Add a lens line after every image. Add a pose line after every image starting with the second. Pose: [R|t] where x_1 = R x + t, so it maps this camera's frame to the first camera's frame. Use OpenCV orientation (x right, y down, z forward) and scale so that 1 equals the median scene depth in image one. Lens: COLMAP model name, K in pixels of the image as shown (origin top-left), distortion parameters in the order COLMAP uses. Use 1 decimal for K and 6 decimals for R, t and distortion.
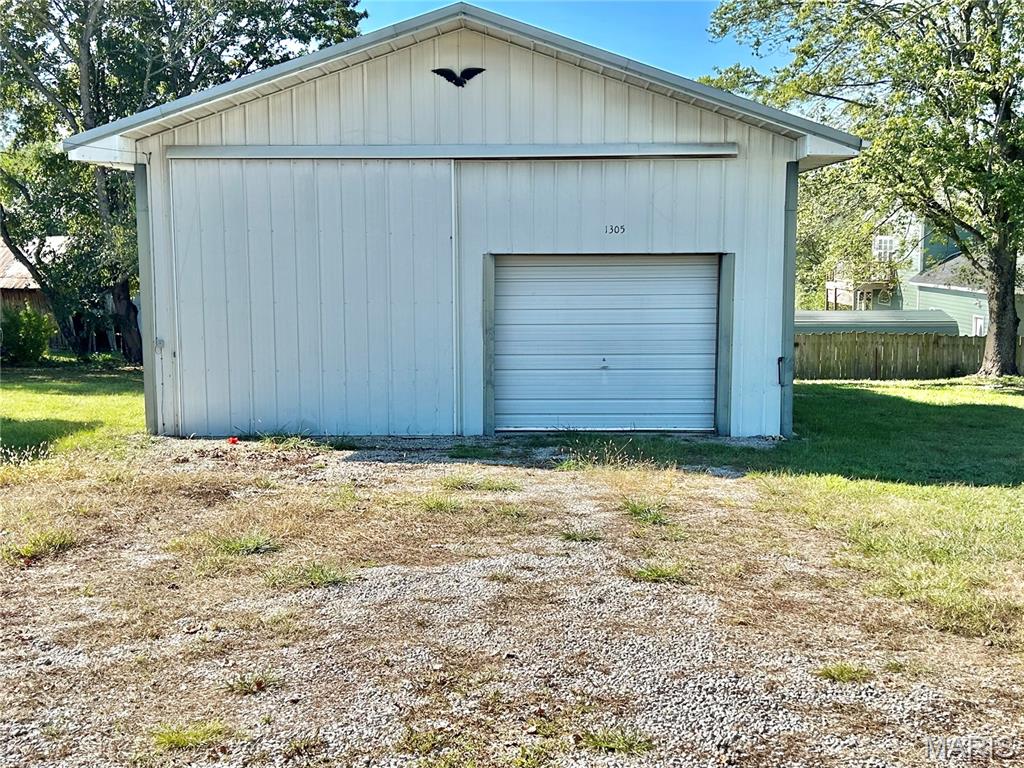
lens RADIAL K [[1159.4, 0, 512.0], [0, 1159.4, 384.0], [0, 0, 1]] dist [0.136784, 0.010347]
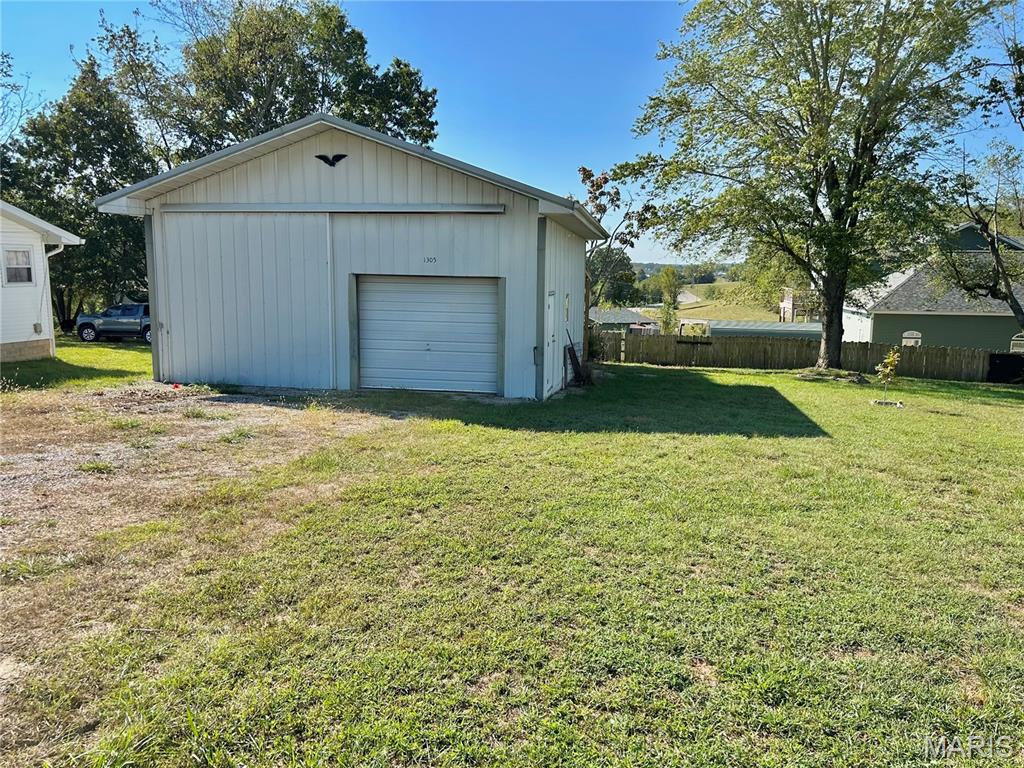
lens RADIAL K [[763.2, 0, 512.0], [0, 763.2, 384.0], [0, 0, 1]] dist [0.050251, -0.001949]
pose [[0.987346, 0.040777, -0.153248, 0.357351], [-0.036833, 0.998915, 0.028486, -0.001541], [0.154244, -0.022481, 0.987777, 0.014861]]
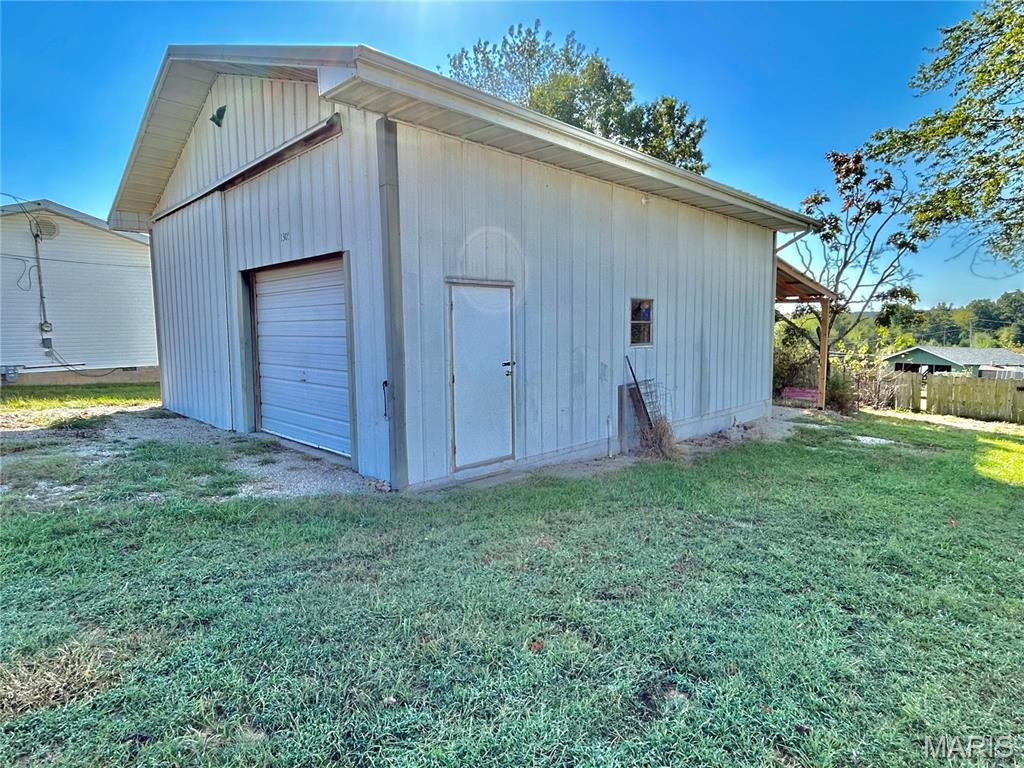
lens RADIAL K [[568.7, 0, 512.0], [0, 568.7, 384.0], [0, 0, 1]] dist [-0.022999, -0.000057]
pose [[0.715465, 0.067604, -0.695370, 0.554997], [-0.074607, 0.997009, 0.020167, -0.034991], [0.694654, 0.037451, 0.718369, 0.801208]]
